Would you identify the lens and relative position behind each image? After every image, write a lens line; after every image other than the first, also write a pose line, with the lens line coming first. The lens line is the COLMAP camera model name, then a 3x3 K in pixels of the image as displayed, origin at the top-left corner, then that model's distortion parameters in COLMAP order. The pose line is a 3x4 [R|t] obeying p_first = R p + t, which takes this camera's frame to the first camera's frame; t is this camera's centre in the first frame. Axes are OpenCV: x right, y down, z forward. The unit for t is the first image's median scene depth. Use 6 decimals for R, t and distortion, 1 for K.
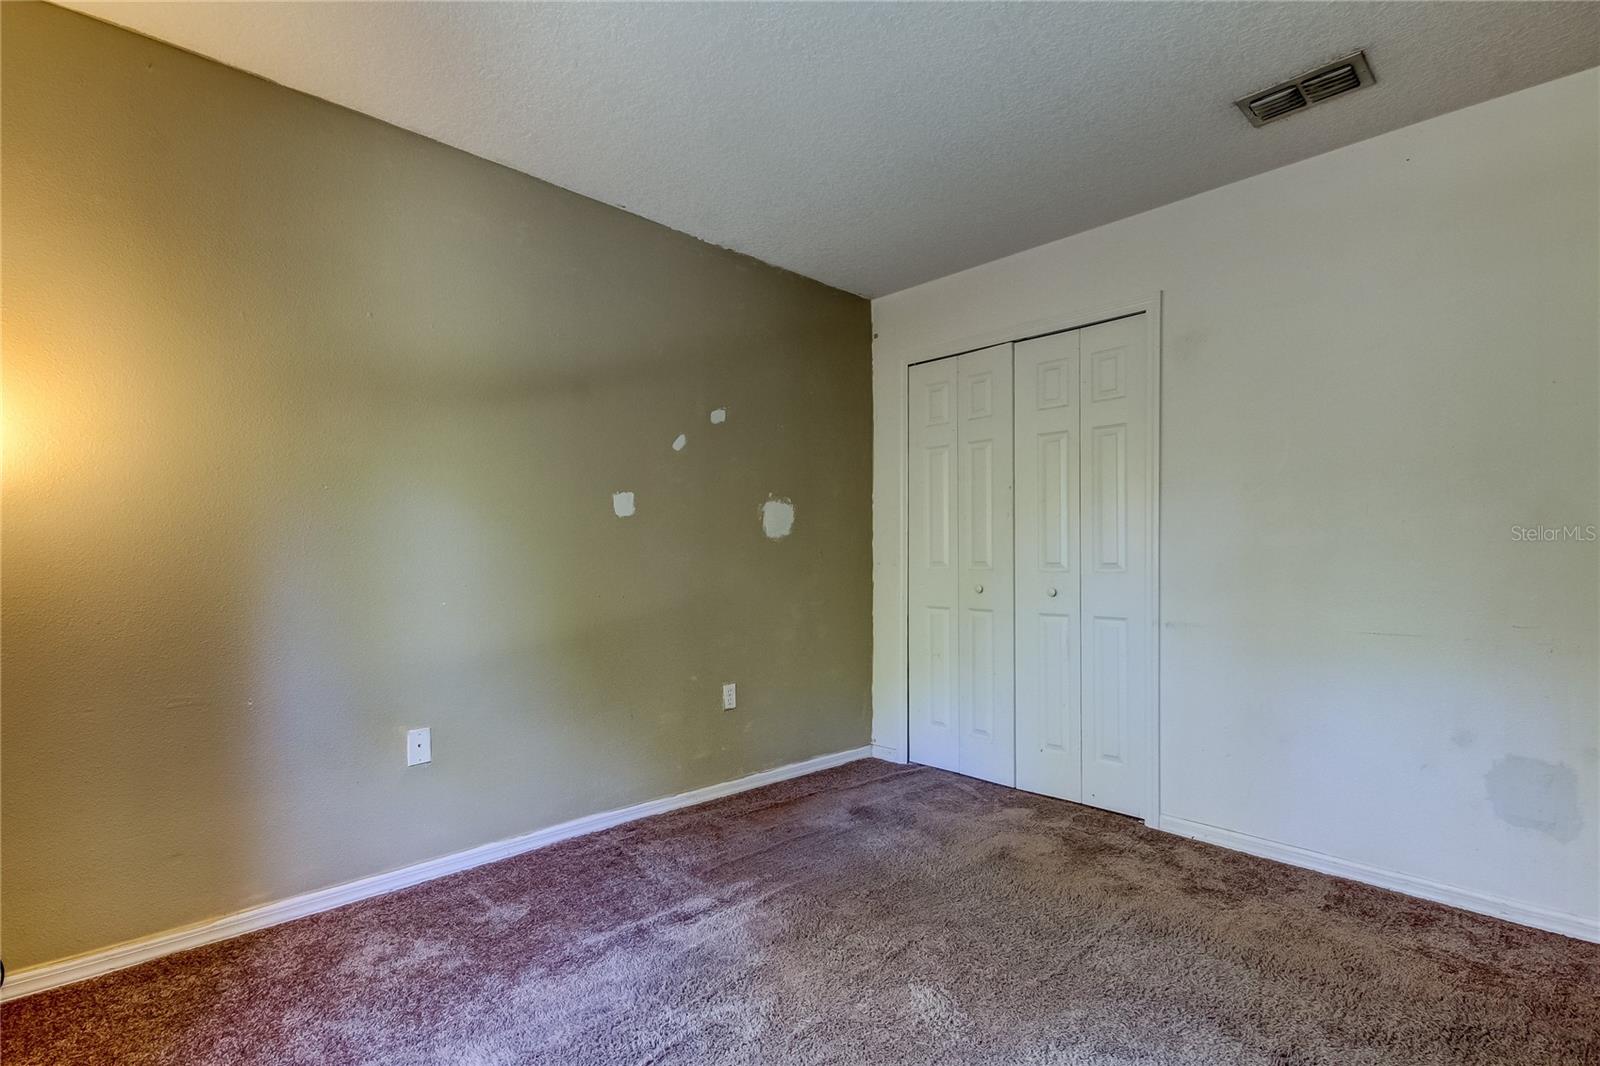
lens RADIAL K [[759.1, 0, 784.9], [0, 759.1, 559.7], [0, 0, 1]] dist [0.021077, -0.002506]
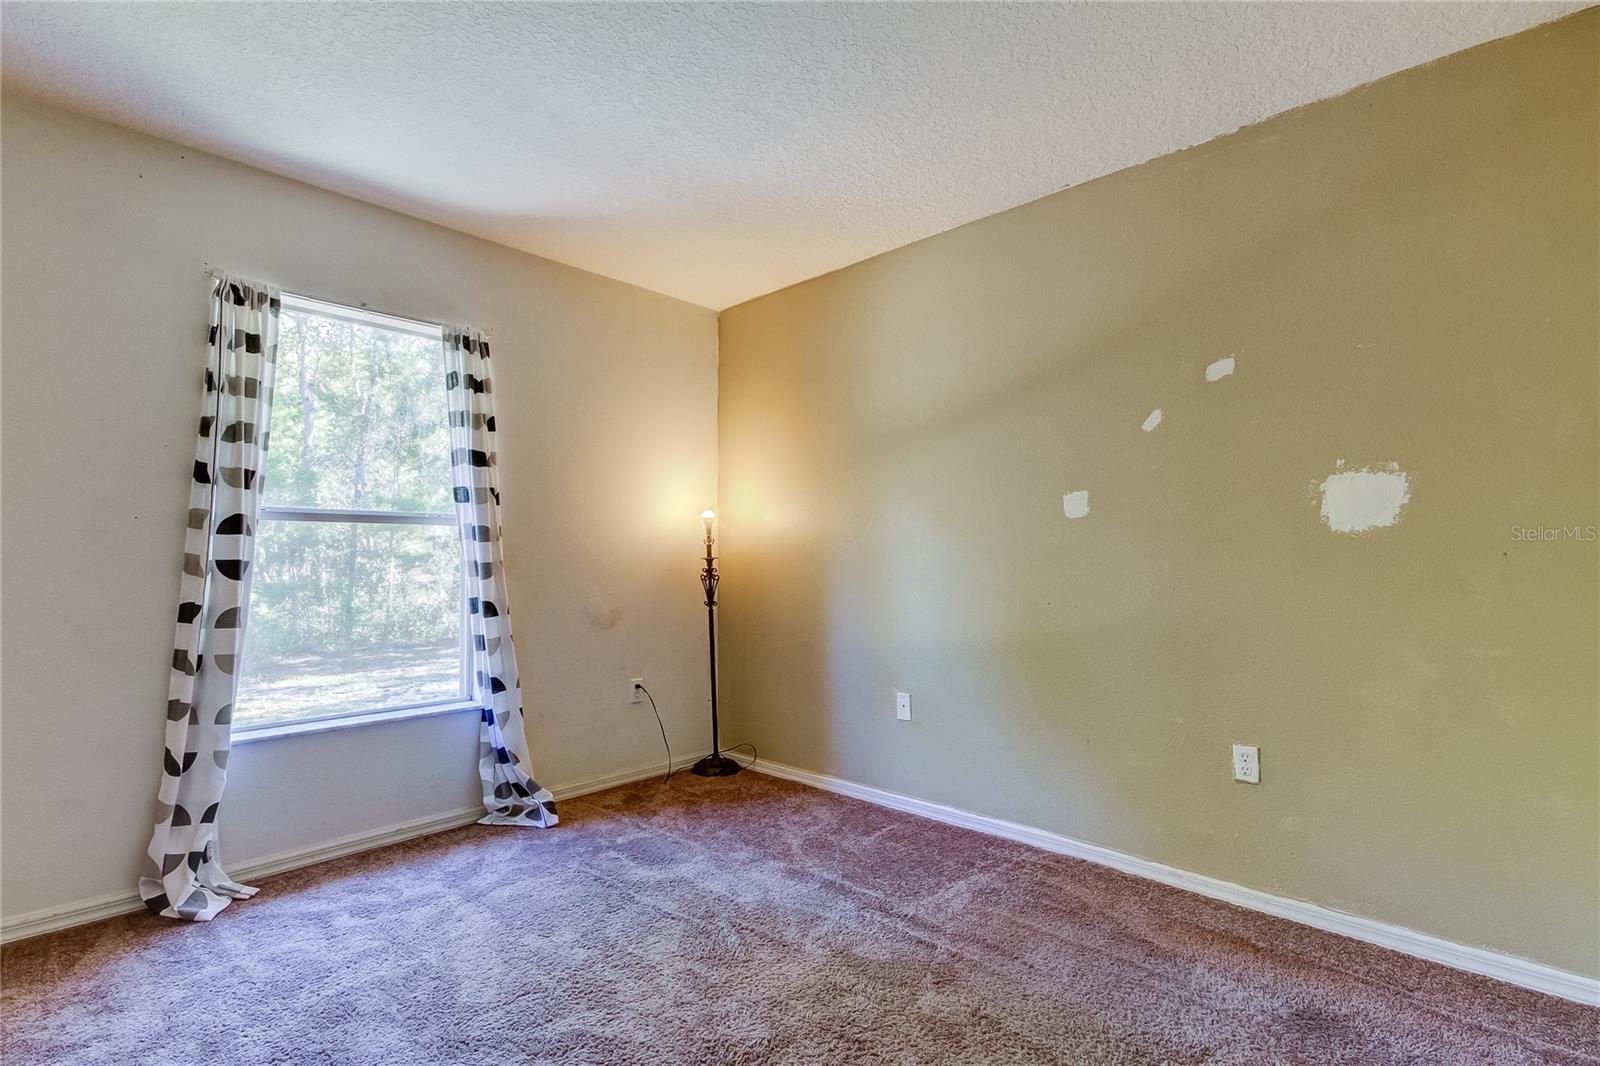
lens RADIAL K [[759.1, 0, 796.8], [0, 759.1, 541.3], [0, 0, 1]] dist [0.021077, -0.002506]
pose [[0.047356, -0.022095, -0.998634, 0.622096], [0.000352, 0.999756, -0.022103, -0.008267], [0.998878, 0.000695, 0.047352, 0.565776]]
